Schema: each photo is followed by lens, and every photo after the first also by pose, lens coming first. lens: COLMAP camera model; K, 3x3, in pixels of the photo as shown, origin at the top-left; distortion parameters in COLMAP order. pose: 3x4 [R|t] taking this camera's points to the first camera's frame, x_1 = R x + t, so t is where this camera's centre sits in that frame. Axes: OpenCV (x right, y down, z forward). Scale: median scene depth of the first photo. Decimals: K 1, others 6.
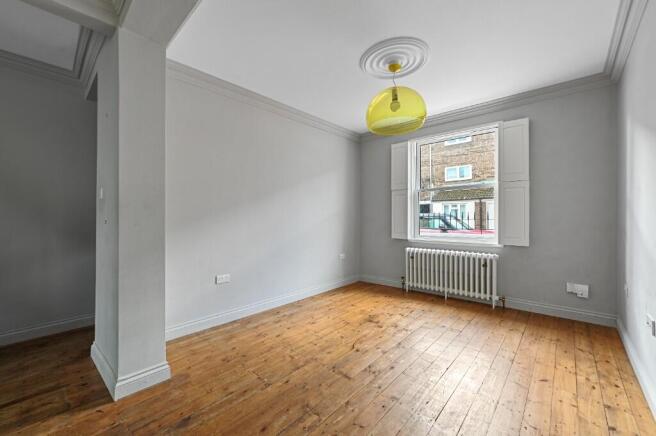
lens RADIAL K [[264.5, 0, 327.0], [0, 264.5, 216.5], [0, 0, 1]] dist [-0.003288, 0.000190]
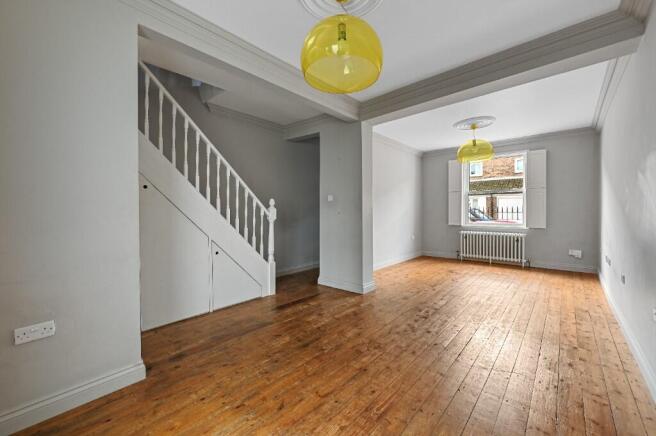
lens RADIAL K [[264.5, 0, 328.0], [0, 264.5, 212.3], [0, 0, 1]] dist [-0.003288, 0.000190]
pose [[1.000000, 0.000589, -0.000528, -0.520079], [-0.000584, 0.999942, 0.010795, -0.003283], [0.000535, -0.010794, 0.999942, -0.565557]]
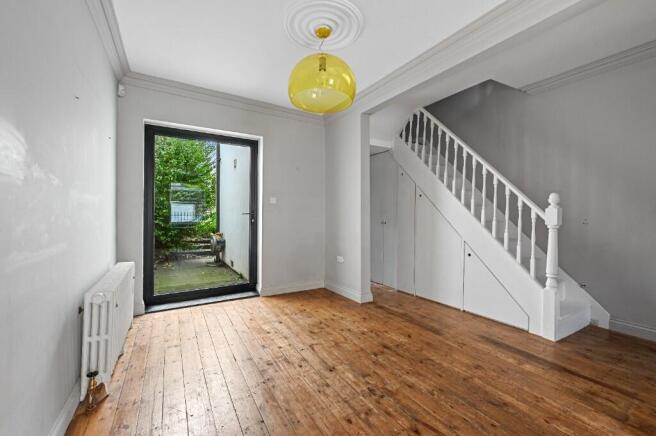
lens RADIAL K [[264.5, 0, 330.3], [0, 264.5, 211.4], [0, 0, 1]] dist [-0.003288, 0.000190]
pose [[-0.290209, -0.006016, -0.956944, 0.088506], [0.009661, 0.999911, -0.009216, 0.001935], [0.956914, -0.011920, -0.290125, 0.141518]]
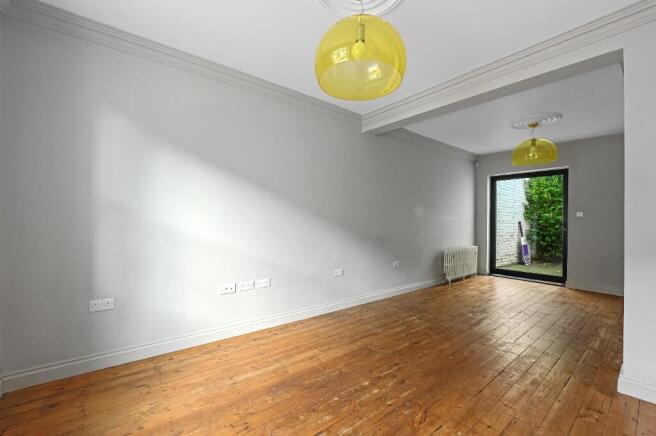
lens RADIAL K [[264.5, 0, 328.1], [0, 264.5, 222.5], [0, 0, 1]] dist [-0.003288, 0.000190]
pose [[-0.987376, -0.002565, 0.158371, 0.185839], [-0.003625, 0.999973, -0.006403, 0.000460], [-0.158350, -0.006896, -0.987359, 1.144643]]
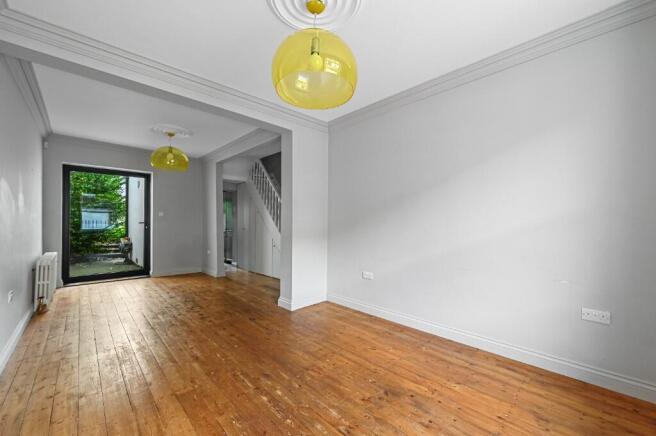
lens RADIAL K [[264.5, 0, 327.1], [0, 264.5, 220.9], [0, 0, 1]] dist [-0.003288, 0.000190]
pose [[-0.085483, -0.000122, -0.996340, 0.665005], [0.005583, 0.999984, -0.000601, -0.006796], [0.996324, -0.005614, -0.085481, 0.768879]]
